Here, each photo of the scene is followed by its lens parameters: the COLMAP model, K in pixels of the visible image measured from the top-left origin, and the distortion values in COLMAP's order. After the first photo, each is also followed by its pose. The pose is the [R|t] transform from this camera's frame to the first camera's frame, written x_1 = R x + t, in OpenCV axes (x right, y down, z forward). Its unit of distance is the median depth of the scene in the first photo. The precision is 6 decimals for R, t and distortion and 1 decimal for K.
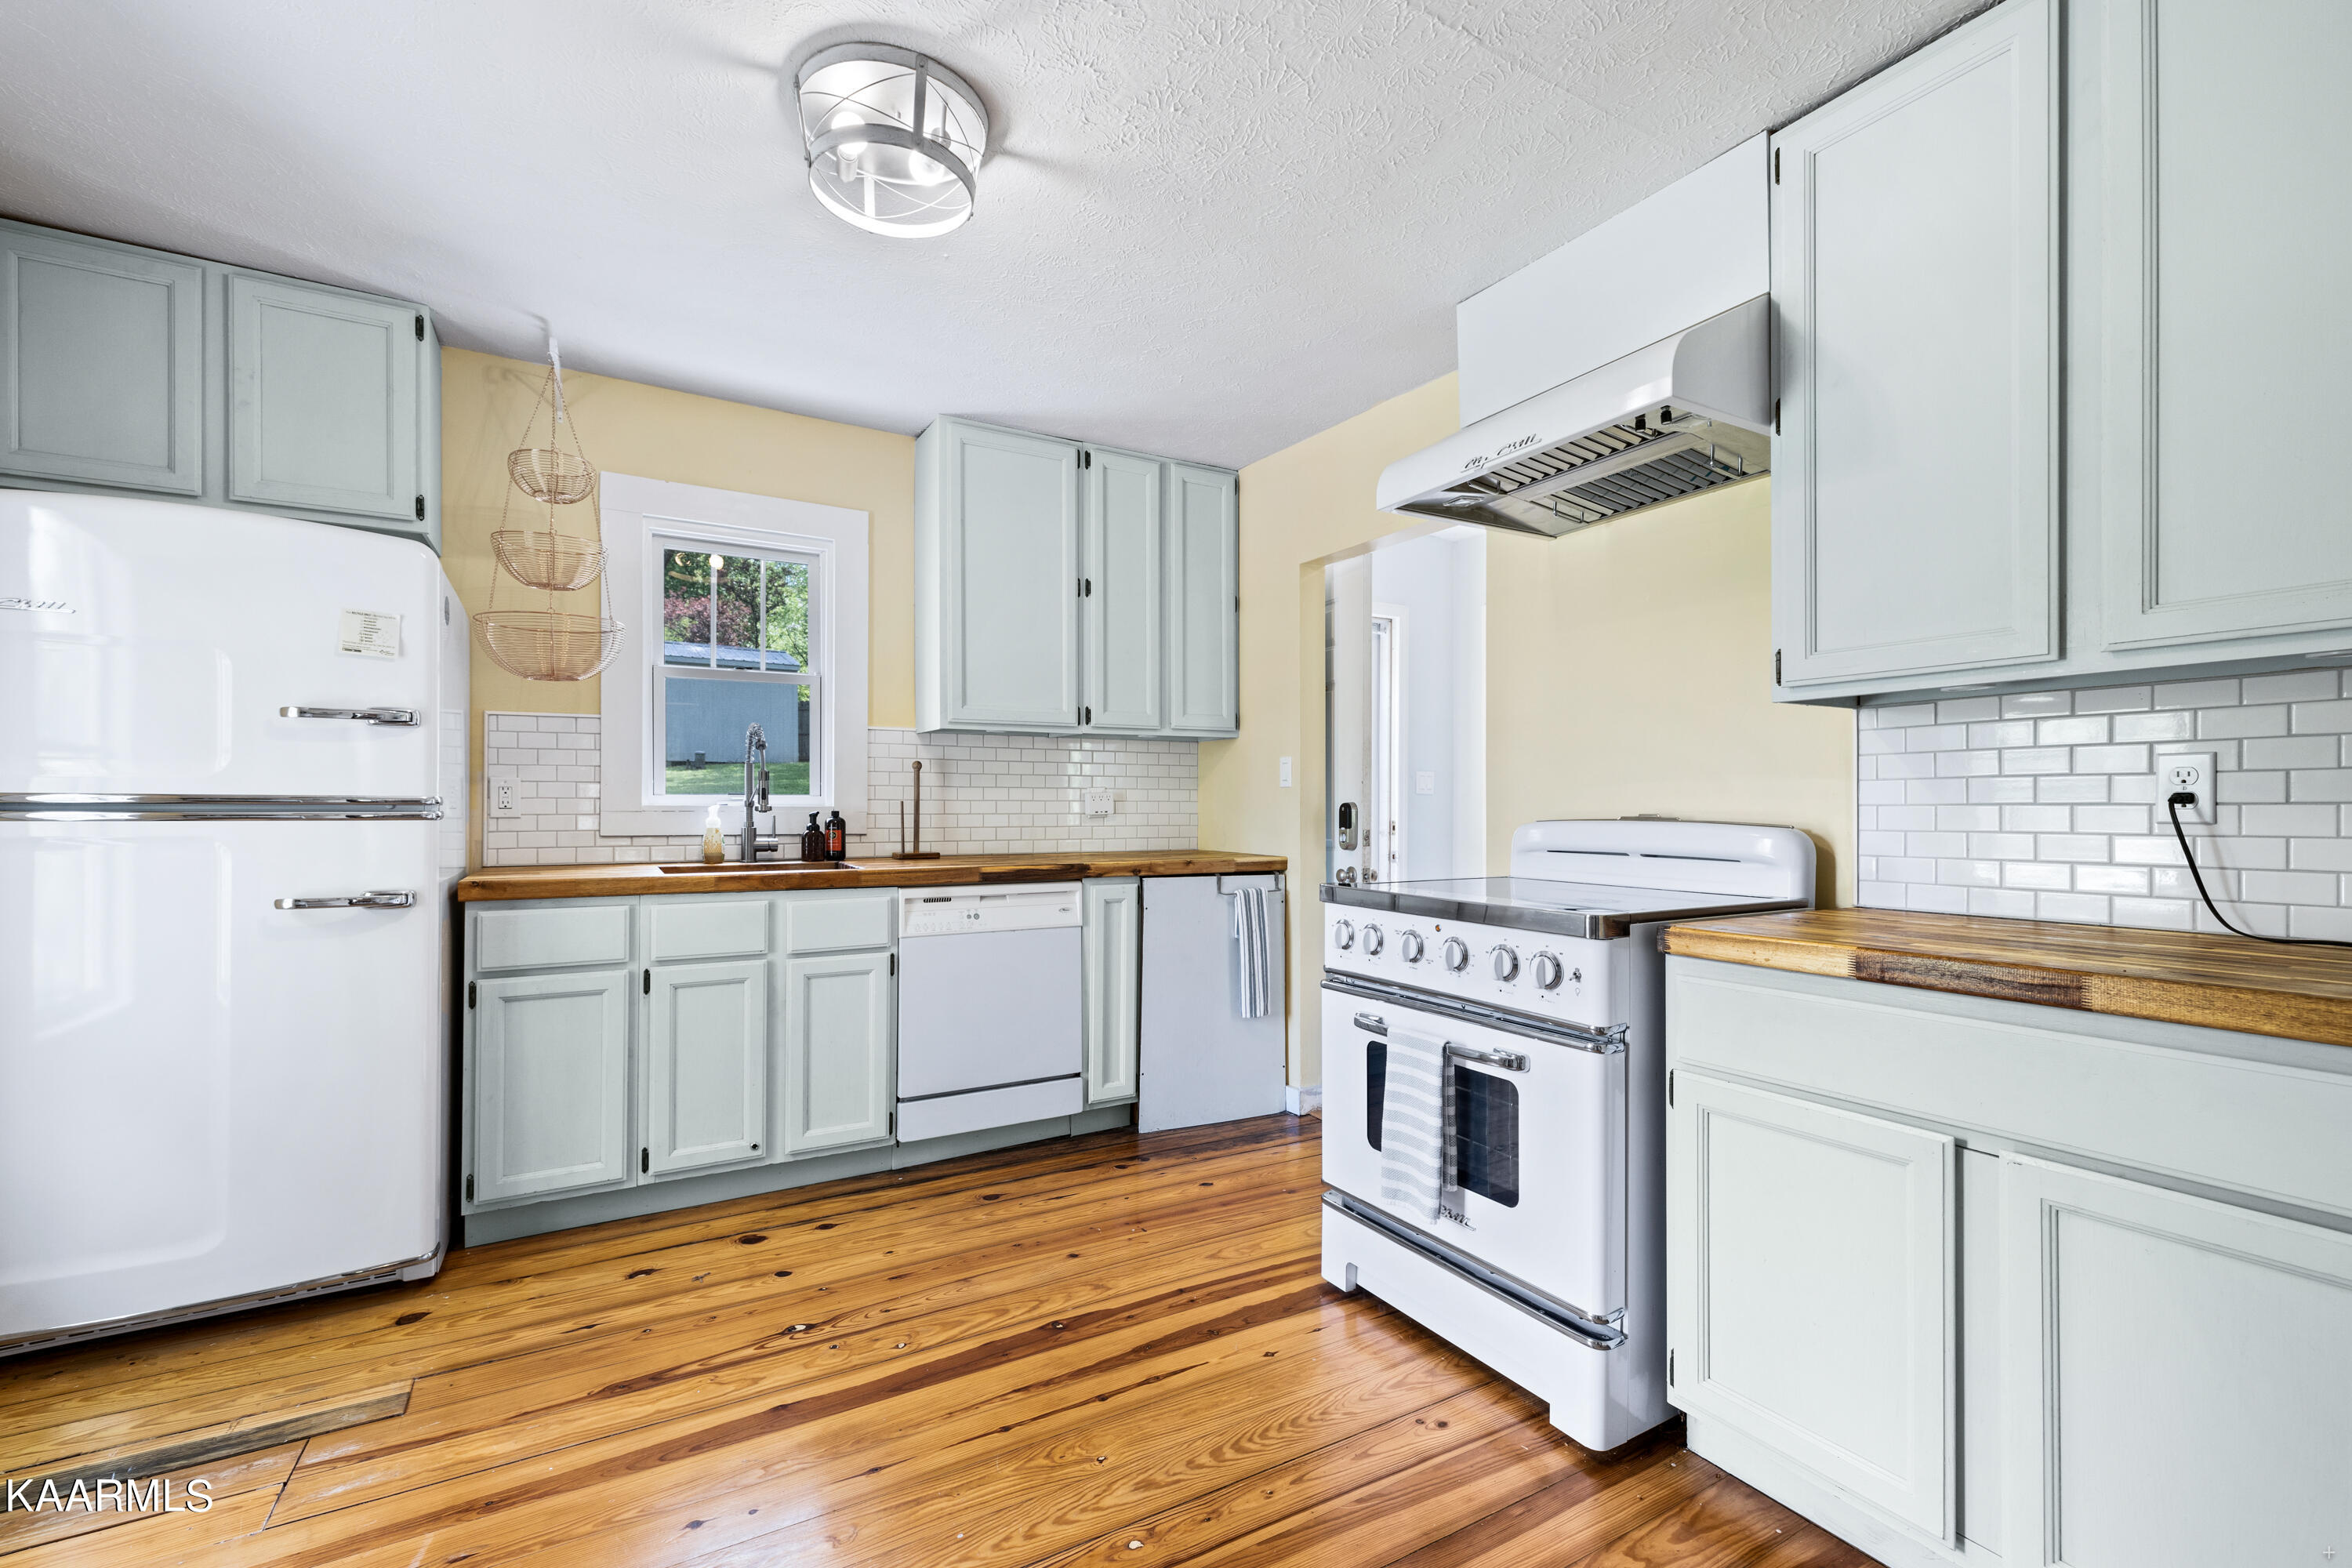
lens RADIAL K [[991.1, 0, 1183.9], [0, 991.1, 805.9], [0, 0, 1]] dist [-0.003378, 0.000253]
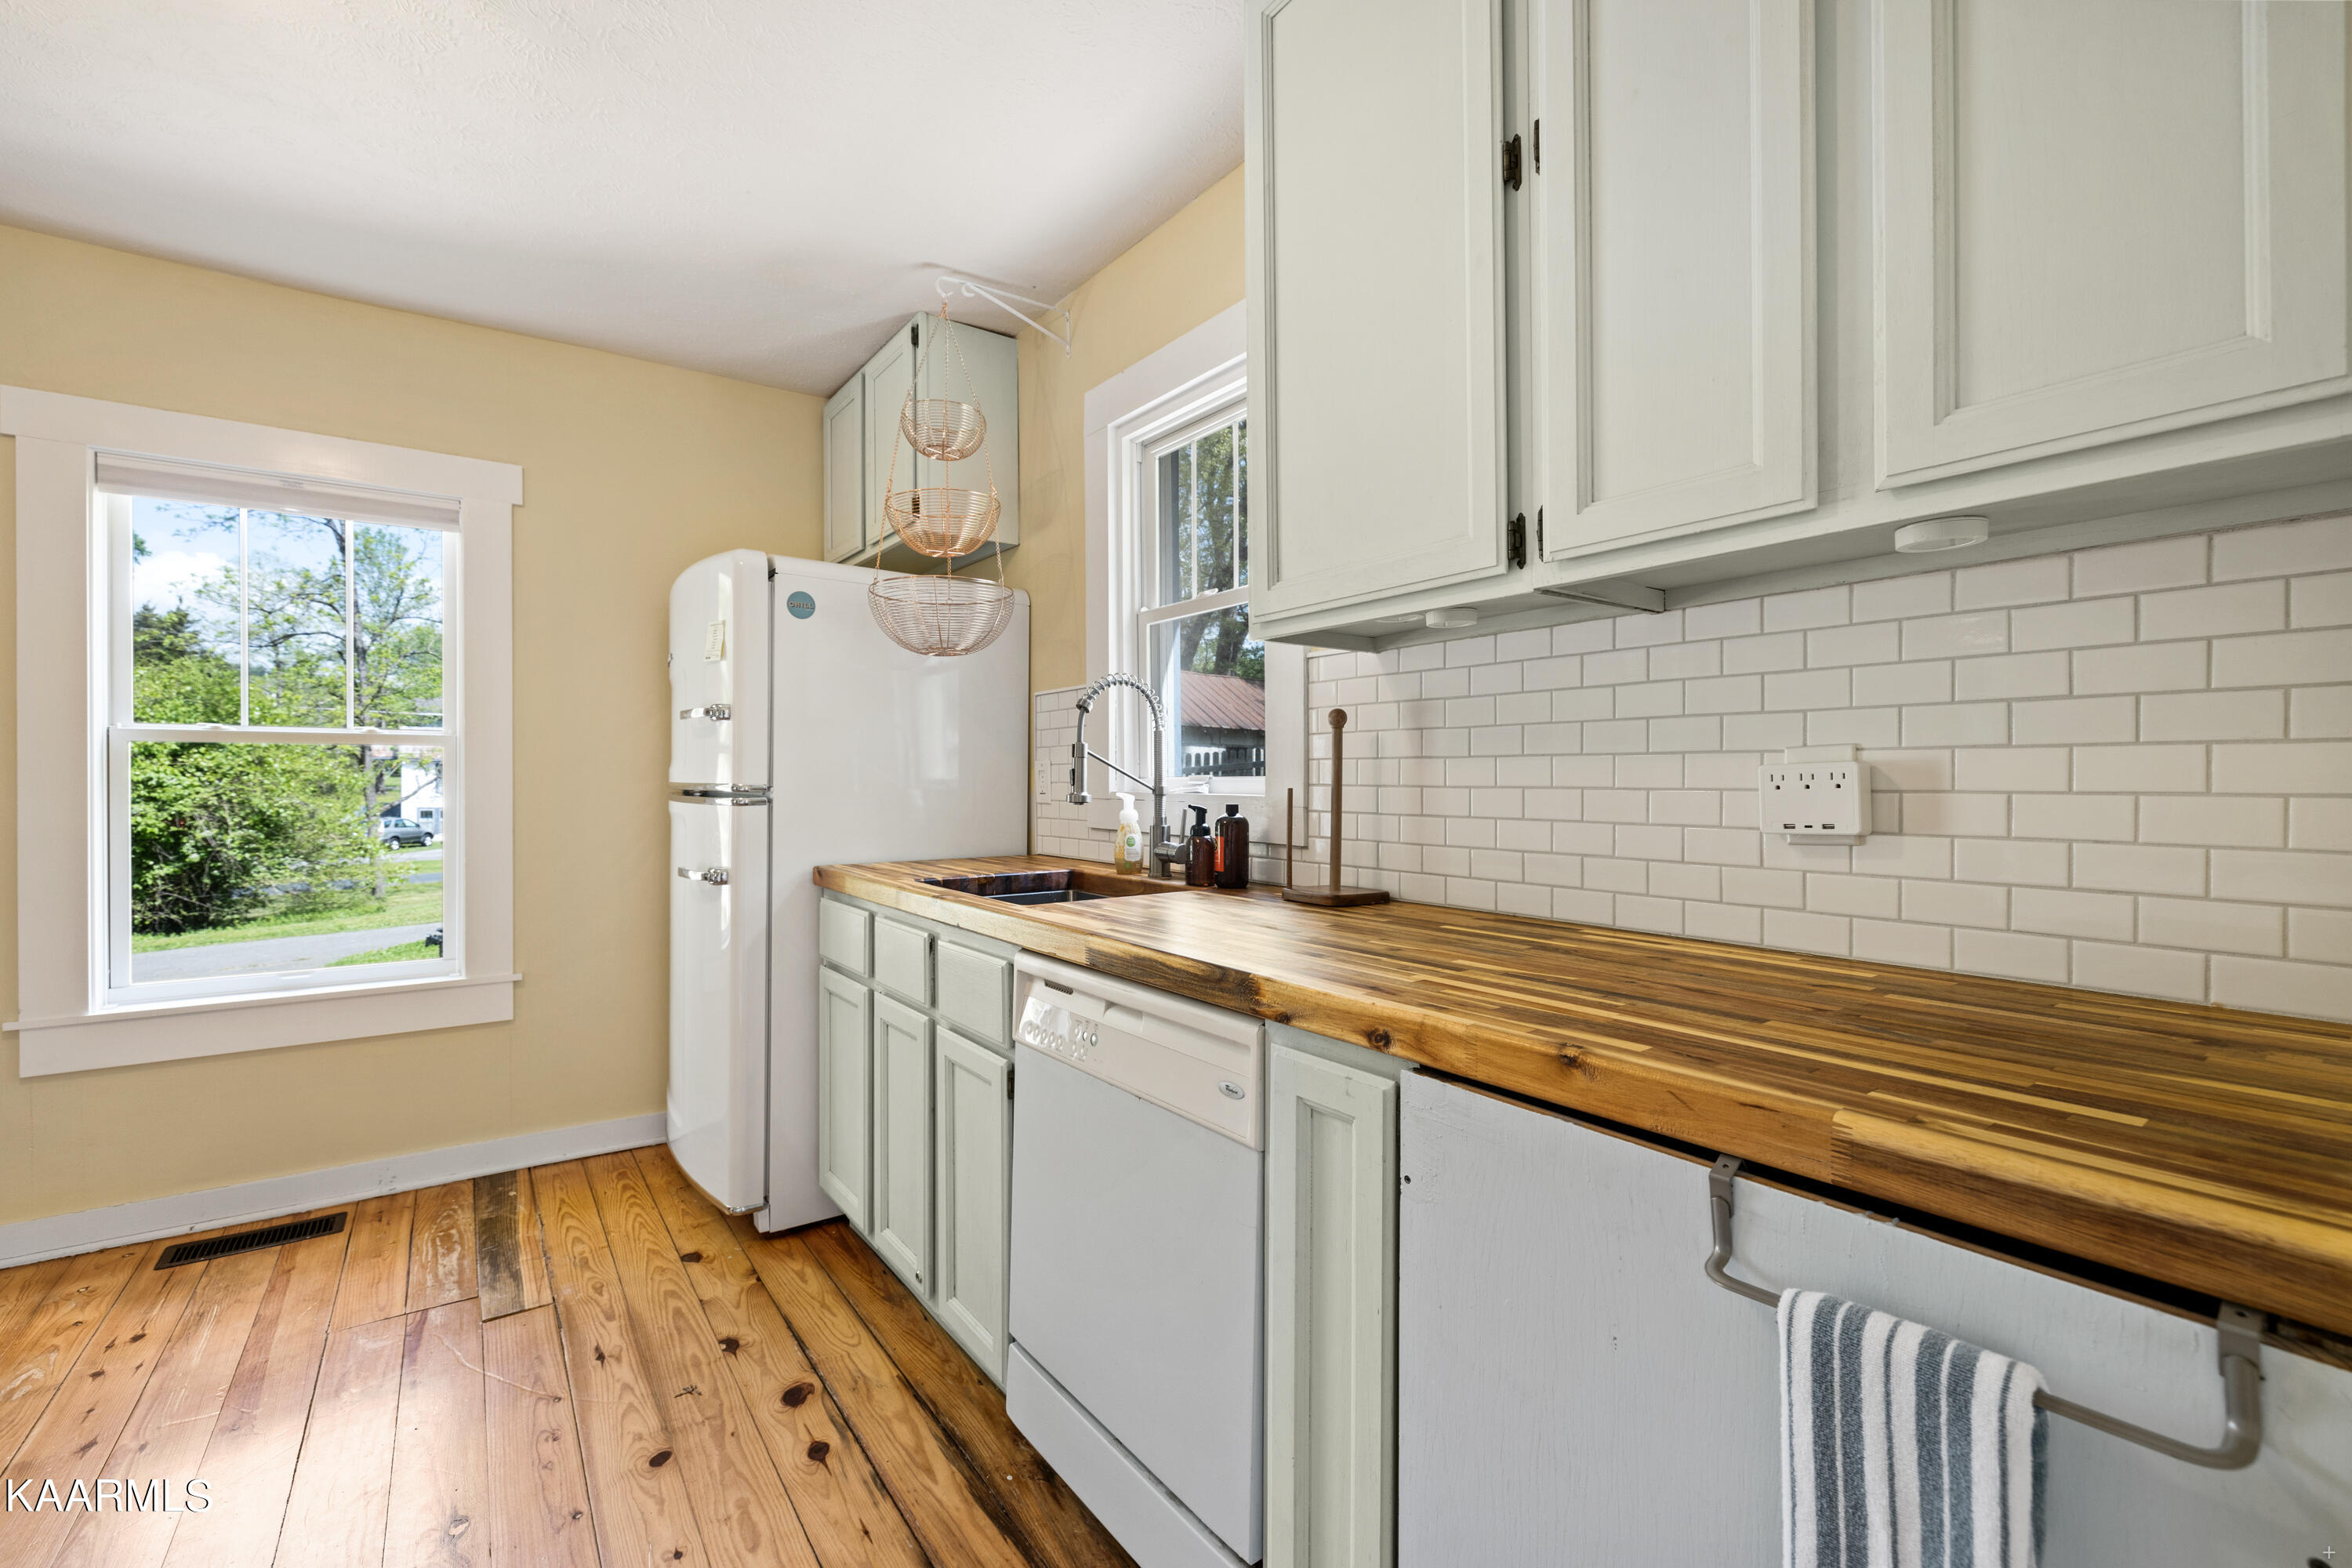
lens RADIAL K [[991.1, 0, 1172.1], [0, 991.1, 771.8], [0, 0, 1]] dist [-0.003378, 0.000253]
pose [[0.094327, -0.006246, -0.995522, 0.228189], [0.000851, 0.999980, -0.006193, -0.010140], [0.995541, -0.000263, 0.094330, 0.875176]]
